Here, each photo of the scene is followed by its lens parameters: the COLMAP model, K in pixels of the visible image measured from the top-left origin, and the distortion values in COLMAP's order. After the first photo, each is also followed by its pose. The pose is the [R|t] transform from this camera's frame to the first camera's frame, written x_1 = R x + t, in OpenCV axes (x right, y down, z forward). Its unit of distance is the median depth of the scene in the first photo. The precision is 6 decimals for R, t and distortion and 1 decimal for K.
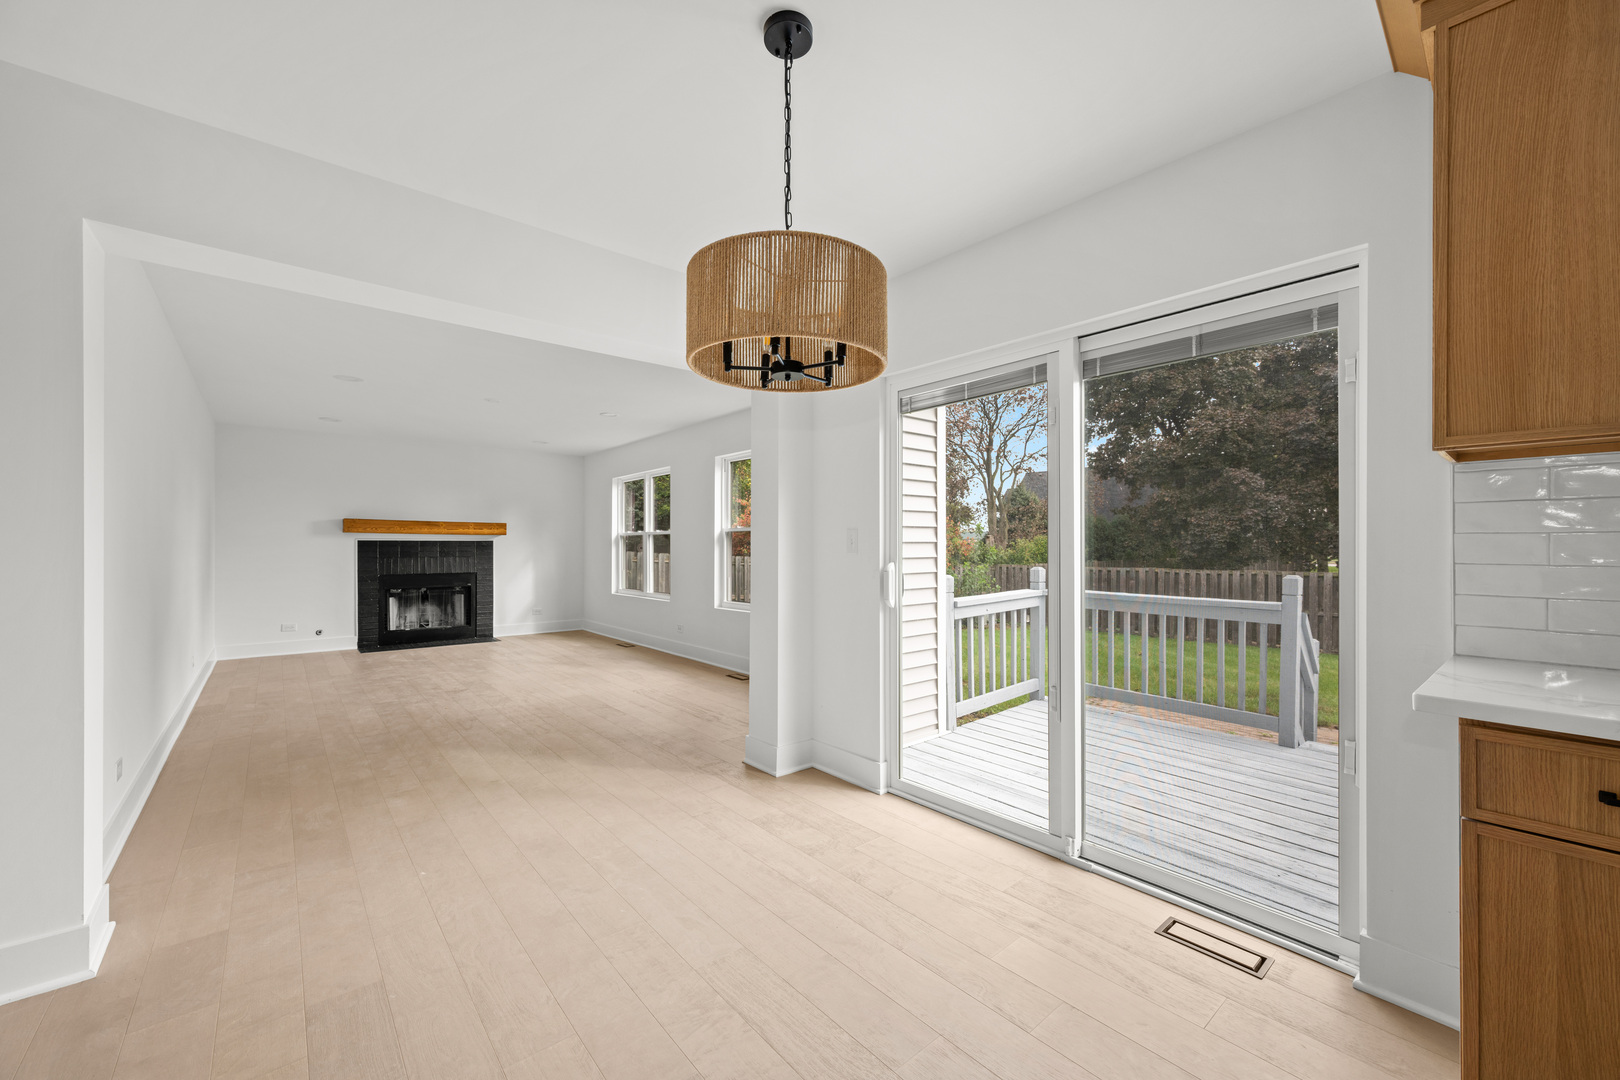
lens RADIAL K [[631.5, 0, 809.6], [0, 631.5, 537.5], [0, 0, 1]] dist [-0.001744, -0.000131]
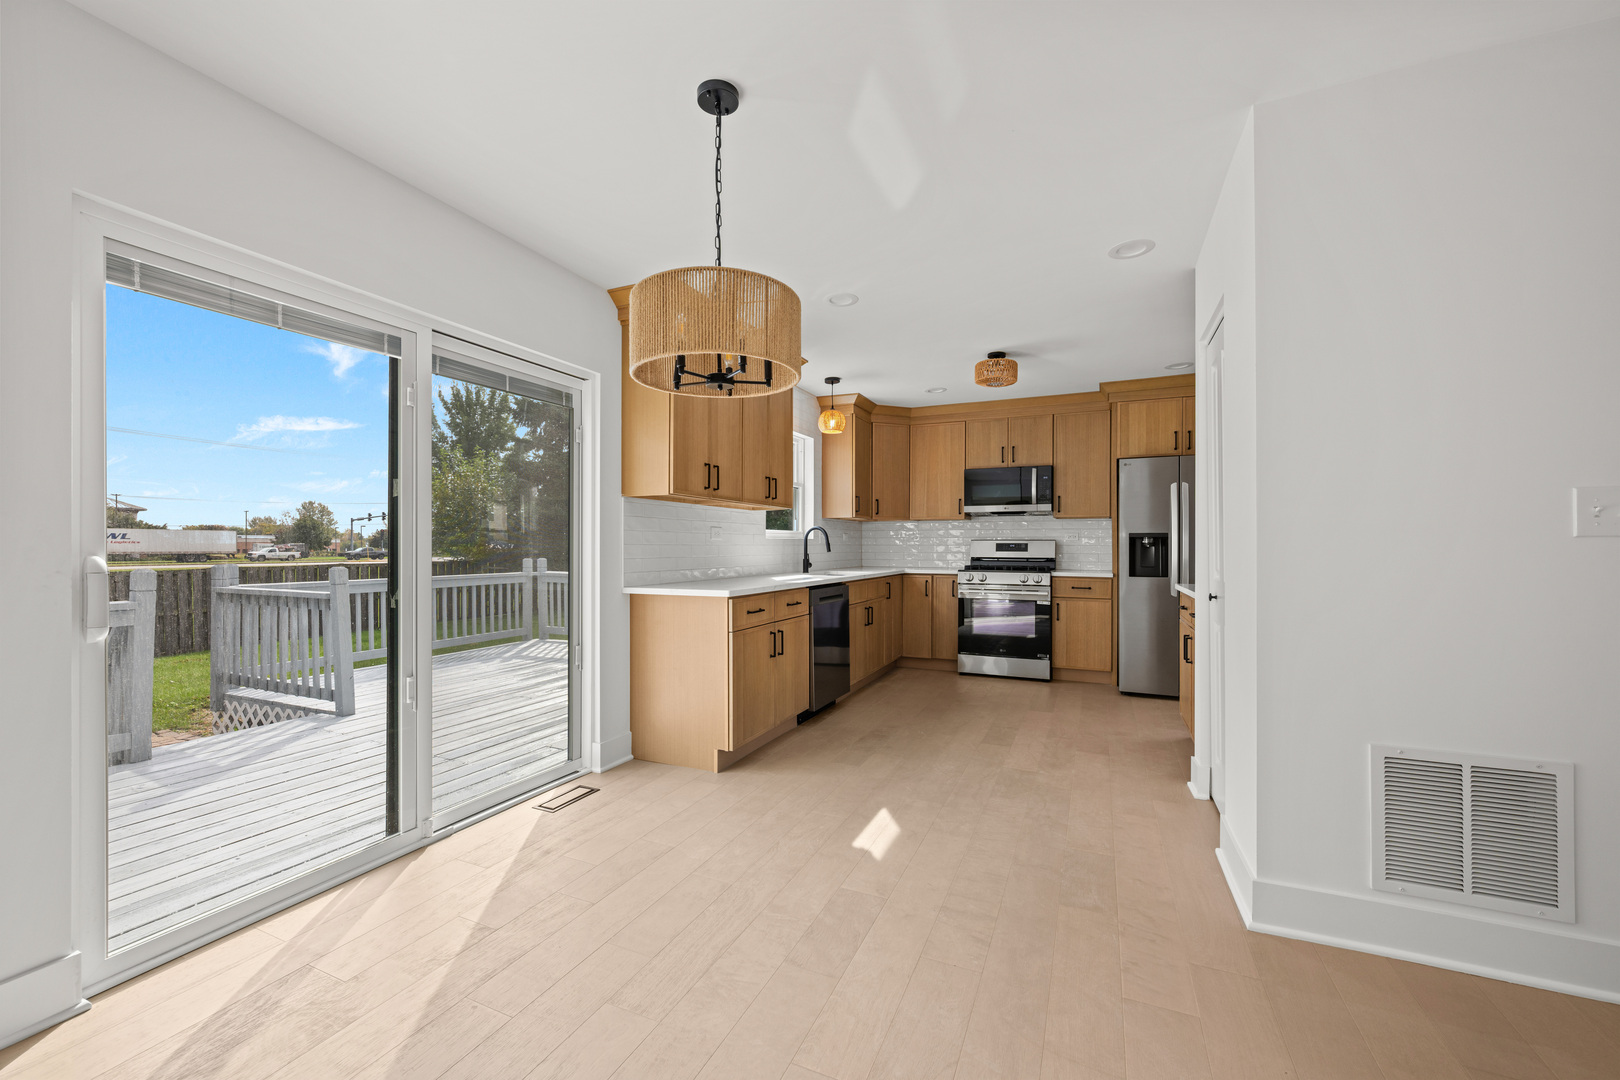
lens RADIAL K [[631.5, 0, 813.6], [0, 631.5, 546.5], [0, 0, 1]] dist [-0.001744, -0.000131]
pose [[-0.427628, -0.000500, 0.903955, -0.561564], [-0.013322, 0.999895, -0.005748, 0.024165], [-0.903857, -0.014500, -0.427590, 0.640471]]
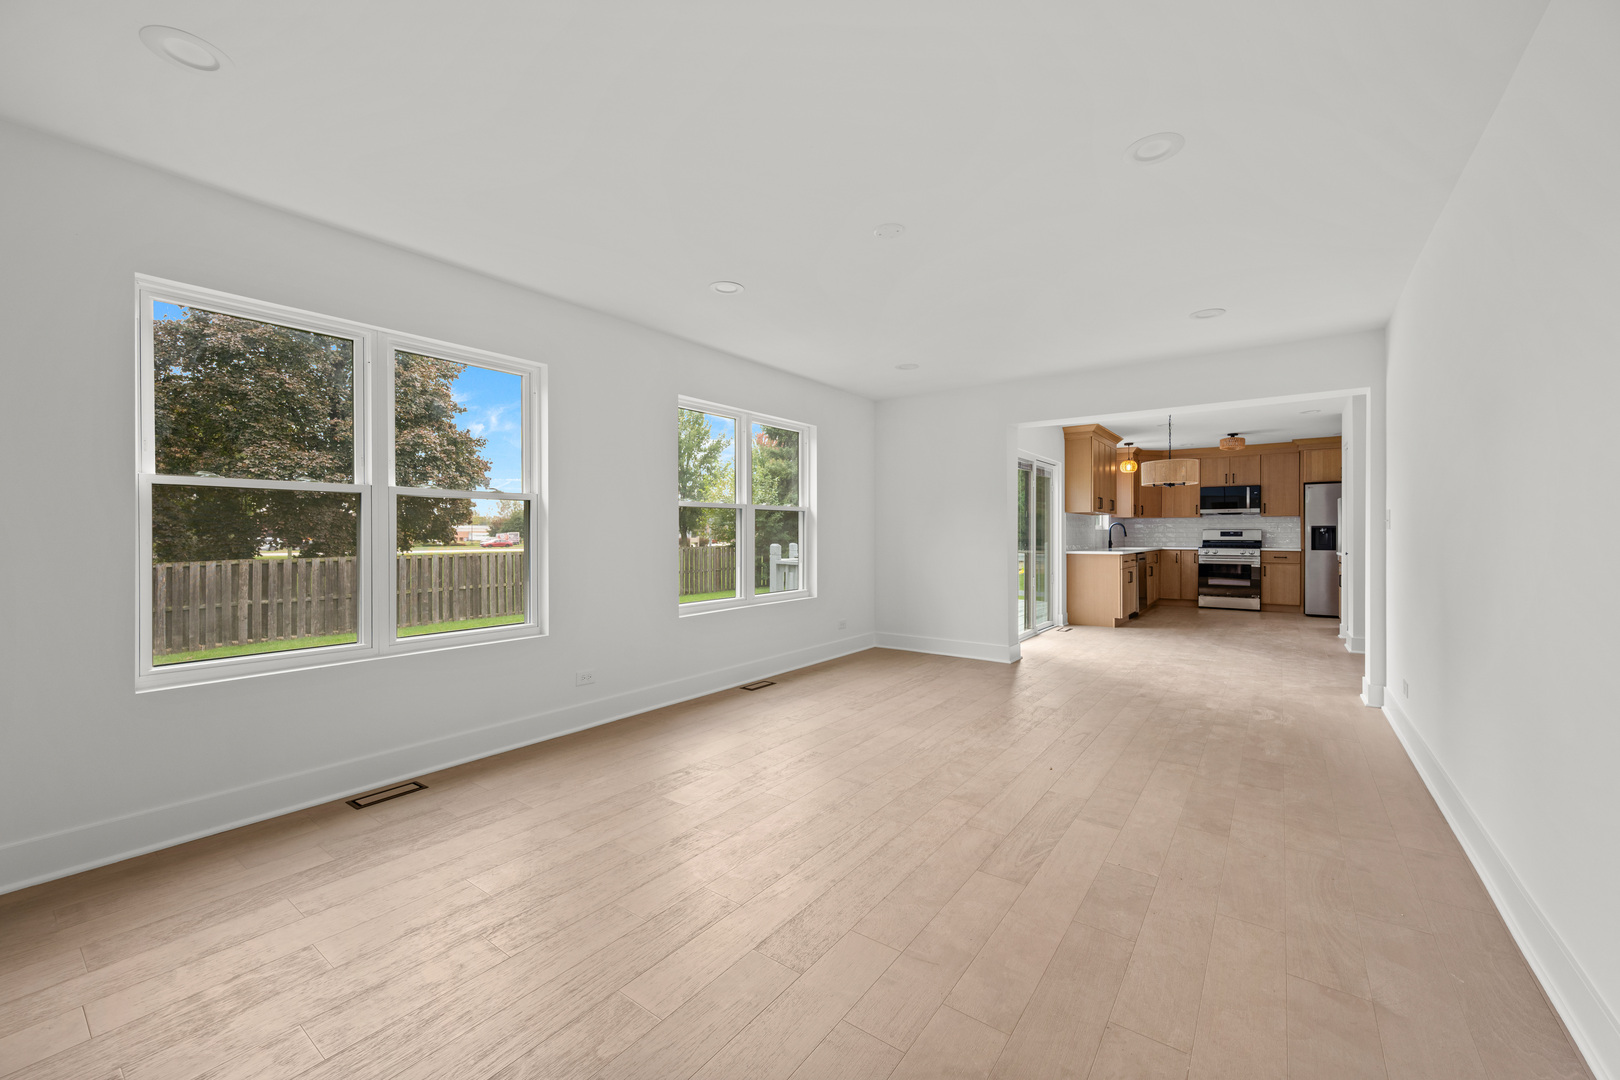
lens RADIAL K [[631.5, 0, 813.2], [0, 631.5, 537.4], [0, 0, 1]] dist [-0.001744, -0.000131]
pose [[-0.226662, -0.005744, 0.973956, -1.581298], [-0.011632, 0.999927, 0.003190, 0.037665], [-0.973904, -0.010606, -0.226713, 1.897963]]
